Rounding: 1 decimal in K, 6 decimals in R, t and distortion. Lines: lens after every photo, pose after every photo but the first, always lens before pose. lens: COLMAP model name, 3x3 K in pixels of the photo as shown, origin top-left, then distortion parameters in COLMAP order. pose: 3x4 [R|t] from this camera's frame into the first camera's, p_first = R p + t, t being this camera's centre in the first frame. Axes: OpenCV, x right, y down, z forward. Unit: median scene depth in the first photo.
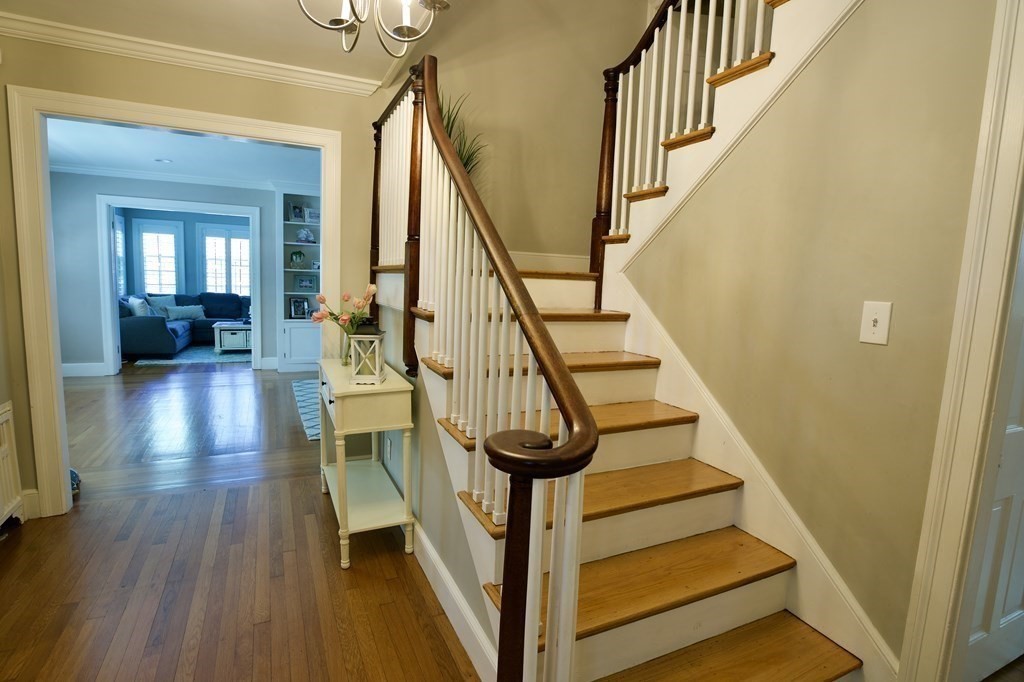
lens RADIAL K [[484.3, 0, 512.0], [0, 484.3, 341.0], [0, 0, 1]] dist [-0.000936, -0.000136]
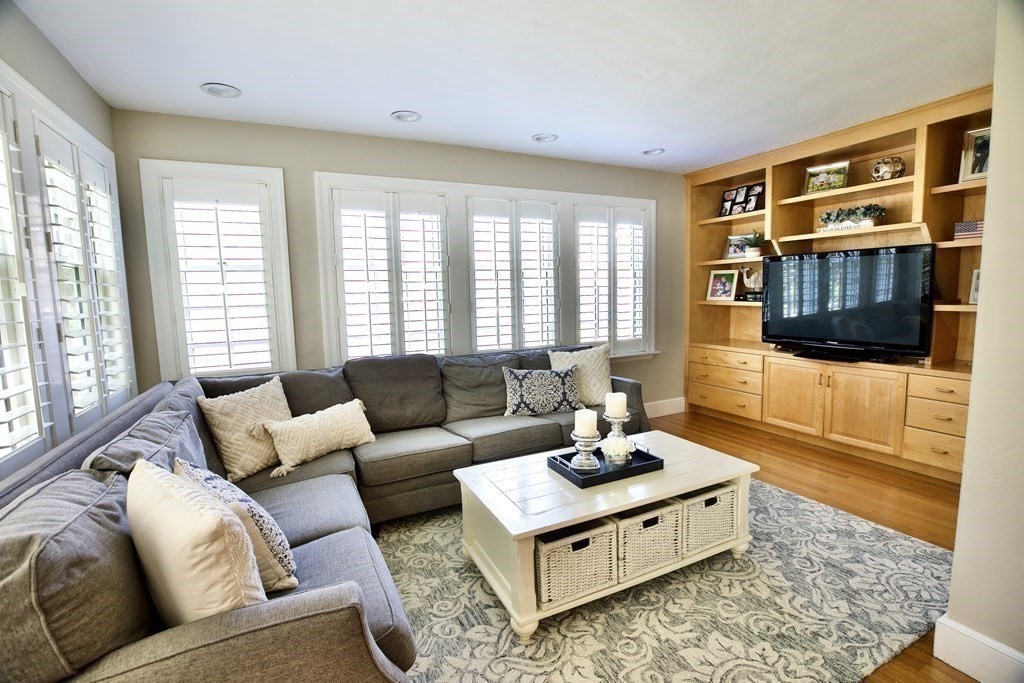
lens RADIAL K [[484.3, 0, 512.0], [0, 484.3, 341.5], [0, 0, 1]] dist [-0.000936, -0.000136]
pose [[0.997899, -0.064328, 0.007729, -0.506710], [0.064440, 0.997806, -0.015196, -0.099322], [-0.006734, 0.015662, 0.999855, 0.627017]]
